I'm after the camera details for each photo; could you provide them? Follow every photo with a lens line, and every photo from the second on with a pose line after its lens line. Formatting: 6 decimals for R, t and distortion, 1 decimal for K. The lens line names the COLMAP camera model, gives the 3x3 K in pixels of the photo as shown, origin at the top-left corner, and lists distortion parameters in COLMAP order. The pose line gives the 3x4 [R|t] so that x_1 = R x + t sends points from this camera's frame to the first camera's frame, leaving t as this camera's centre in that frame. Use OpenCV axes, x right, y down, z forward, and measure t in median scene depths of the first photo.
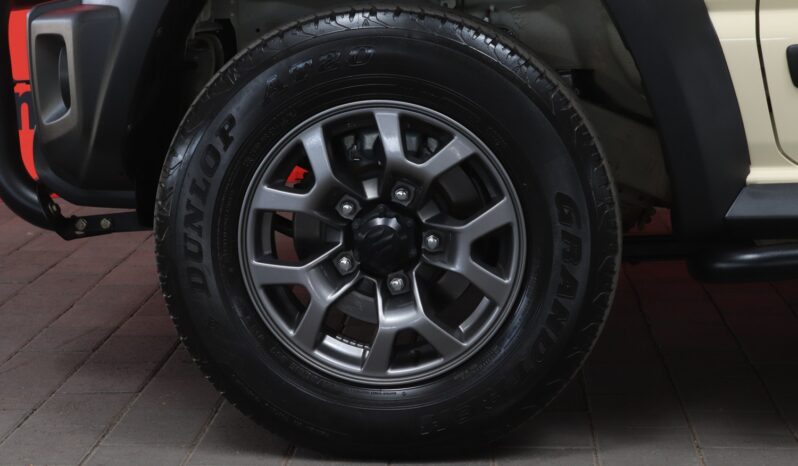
lens RADIAL K [[1509.3, 0, 399.8], [0, 1509.3, 231.2], [0, 0, 1]] dist [-0.029716, 0.000000]
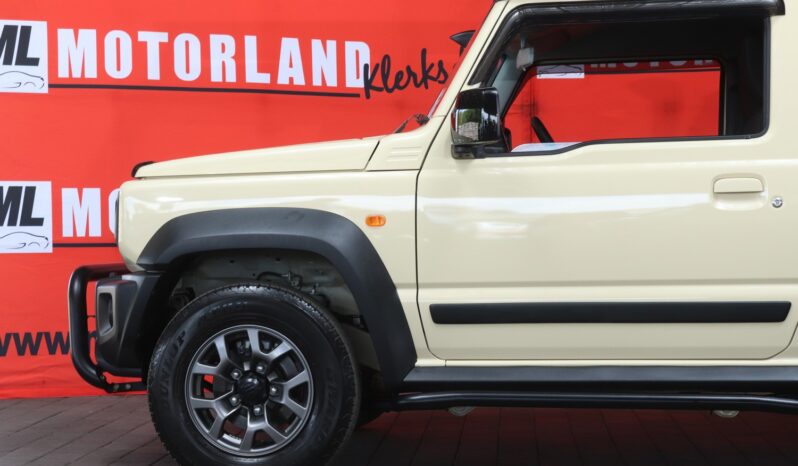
lens RADIAL K [[1518.1, 0, 397.7], [0, 1518.1, 230.0], [0, 0, 1]] dist [0.050522, 0.000000]
pose [[0.998653, 0.016533, -0.049174, 0.307008], [-0.025036, 0.983768, -0.177687, 0.165465], [0.045438, 0.178679, 0.982858, -1.200615]]
